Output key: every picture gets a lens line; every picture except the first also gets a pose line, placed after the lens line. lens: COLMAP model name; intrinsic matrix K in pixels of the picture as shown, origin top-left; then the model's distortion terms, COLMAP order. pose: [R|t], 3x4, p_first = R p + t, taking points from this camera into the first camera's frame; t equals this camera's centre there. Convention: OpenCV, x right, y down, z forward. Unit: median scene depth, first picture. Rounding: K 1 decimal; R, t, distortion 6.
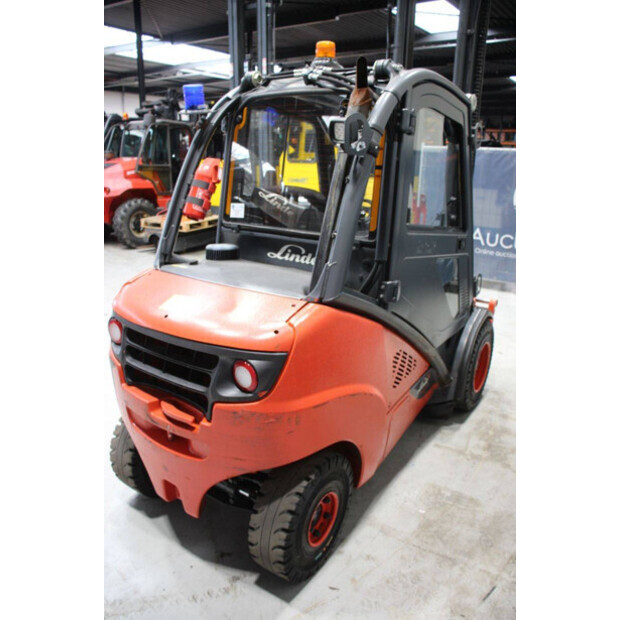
lens RADIAL K [[506.5, 0, 310.0], [0, 506.5, 310.0], [0, 0, 1]] dist [-0.174636, 0.146070]
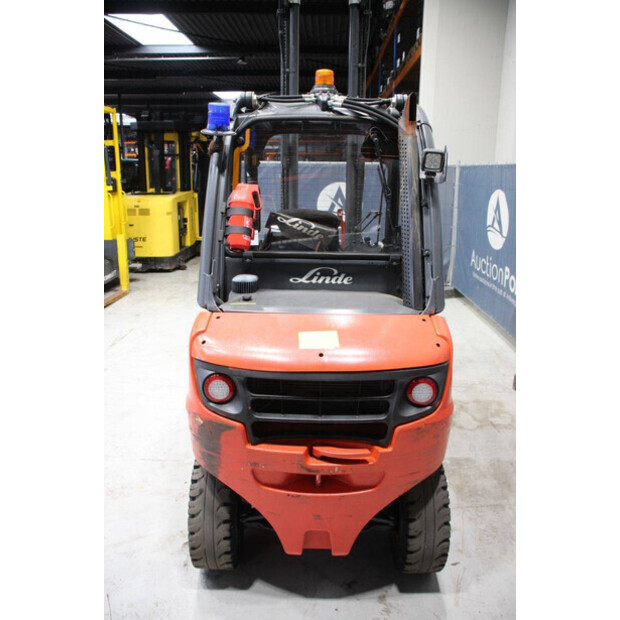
lens RADIAL K [[506.5, 0, 310.0], [0, 506.5, 310.0], [0, 0, 1]] dist [-0.174636, 0.146070]
pose [[0.834028, -0.156164, 0.529160, -0.612340], [0.167295, 0.985532, 0.027167, -0.076775], [-0.525747, 0.065868, 0.848087, 0.157103]]
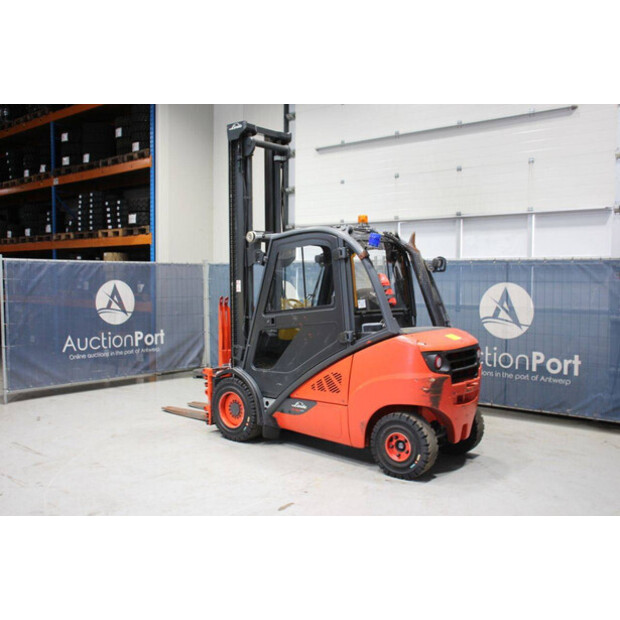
lens RADIAL K [[622.1, 0, 310.0], [0, 622.1, 310.0], [0, 0, 1]] dist [-0.012118, -0.005116]
pose [[0.088783, -0.060902, 0.994187, -2.462530], [0.282938, 0.958555, 0.033452, -0.323609], [-0.955020, 0.278323, 0.102335, 1.033398]]
